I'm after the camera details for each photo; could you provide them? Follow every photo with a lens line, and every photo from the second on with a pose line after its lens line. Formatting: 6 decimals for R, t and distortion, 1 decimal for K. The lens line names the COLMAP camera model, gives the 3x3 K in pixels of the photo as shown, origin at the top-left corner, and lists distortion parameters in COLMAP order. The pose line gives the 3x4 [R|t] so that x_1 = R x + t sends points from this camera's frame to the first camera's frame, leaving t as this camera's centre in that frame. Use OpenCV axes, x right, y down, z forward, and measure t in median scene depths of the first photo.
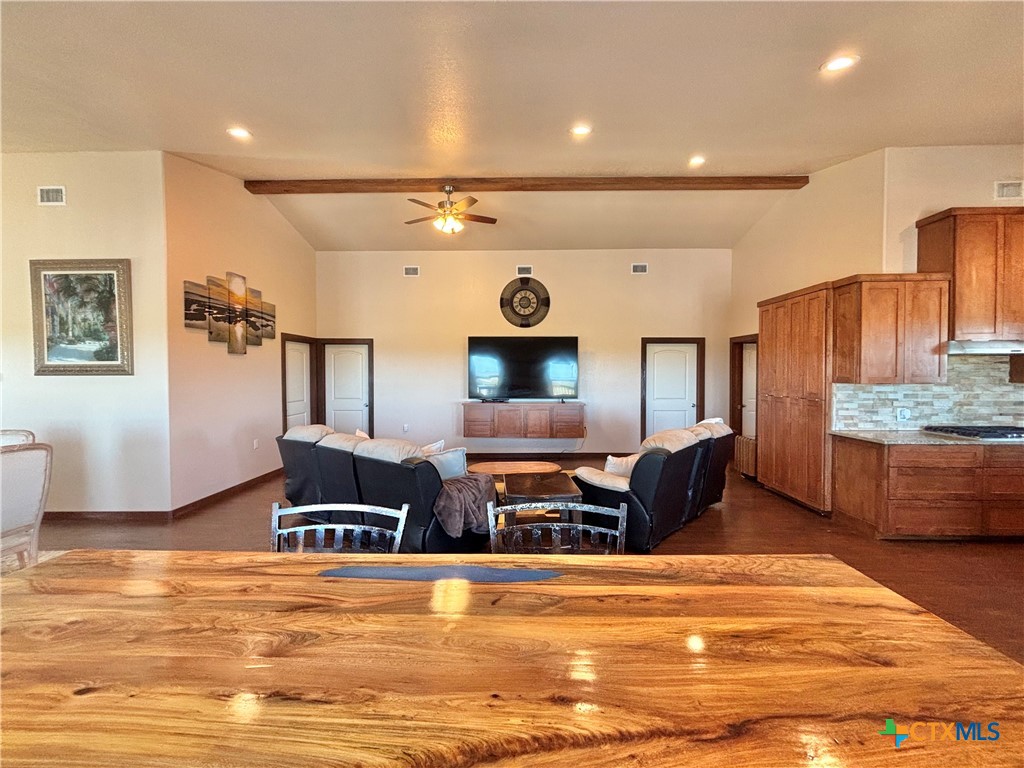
lens RADIAL K [[410.8, 0, 508.1], [0, 410.8, 385.6], [0, 0, 1]] dist [0.005774, -0.001347]
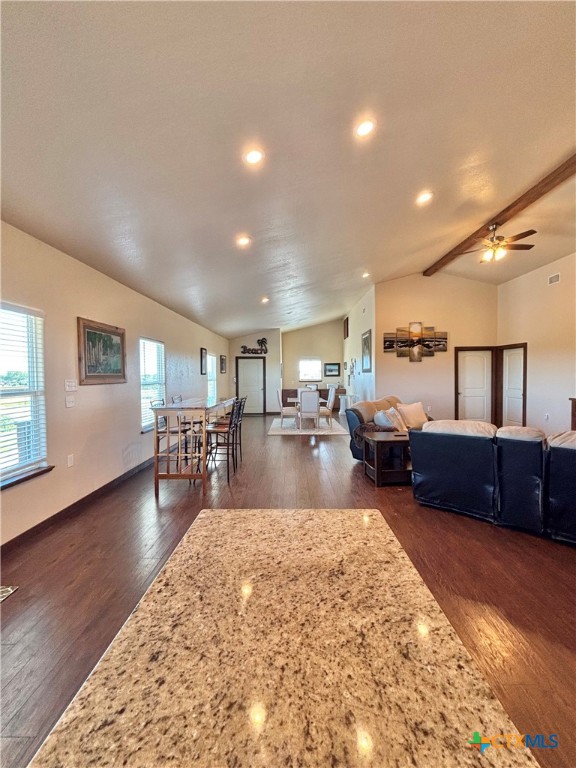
lens RADIAL K [[308.1, 0, 285.4], [0, 308.1, 381.9], [0, 0, 1]] dist [0.005774, -0.001347]
pose [[-0.000209, 0.025625, -0.999672, 1.065470], [-0.016324, 0.999538, 0.025625, -0.007719], [0.999867, 0.016324, 0.000210, 0.449414]]
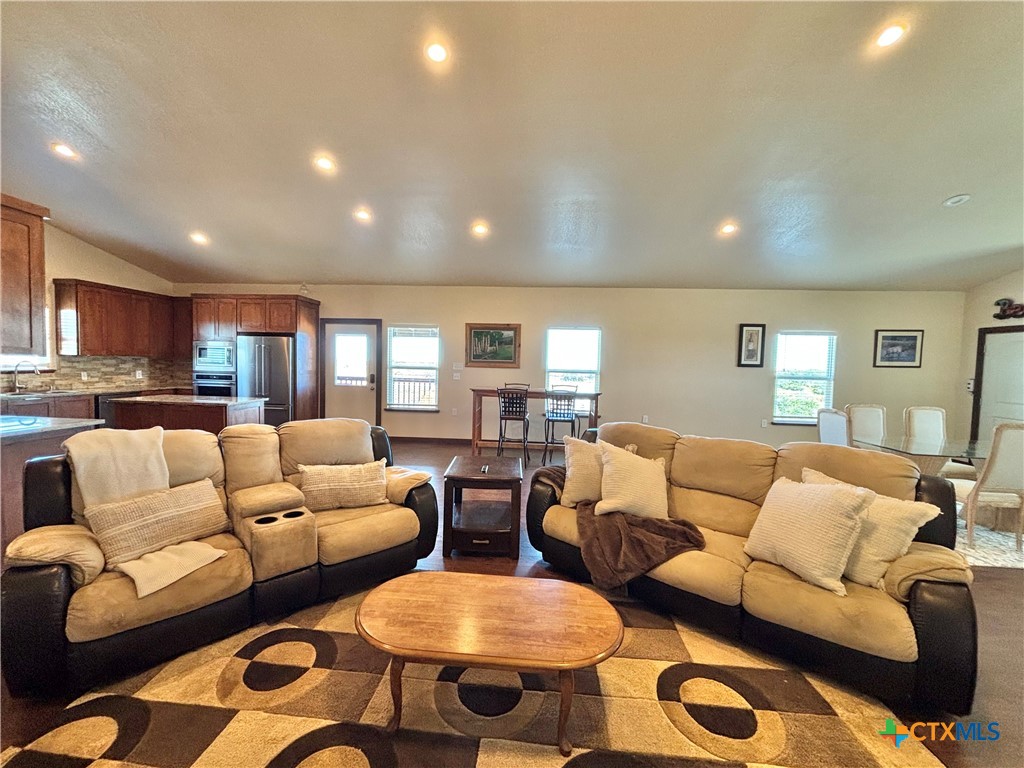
lens RADIAL K [[410.8, 0, 514.6], [0, 410.8, 381.7], [0, 0, 1]] dist [0.005774, -0.001347]
pose [[-0.998649, -0.024381, 0.045881, -0.031256], [-0.021159, 0.997361, 0.069447, -0.029449], [-0.047453, 0.068382, -0.996530, 1.584113]]
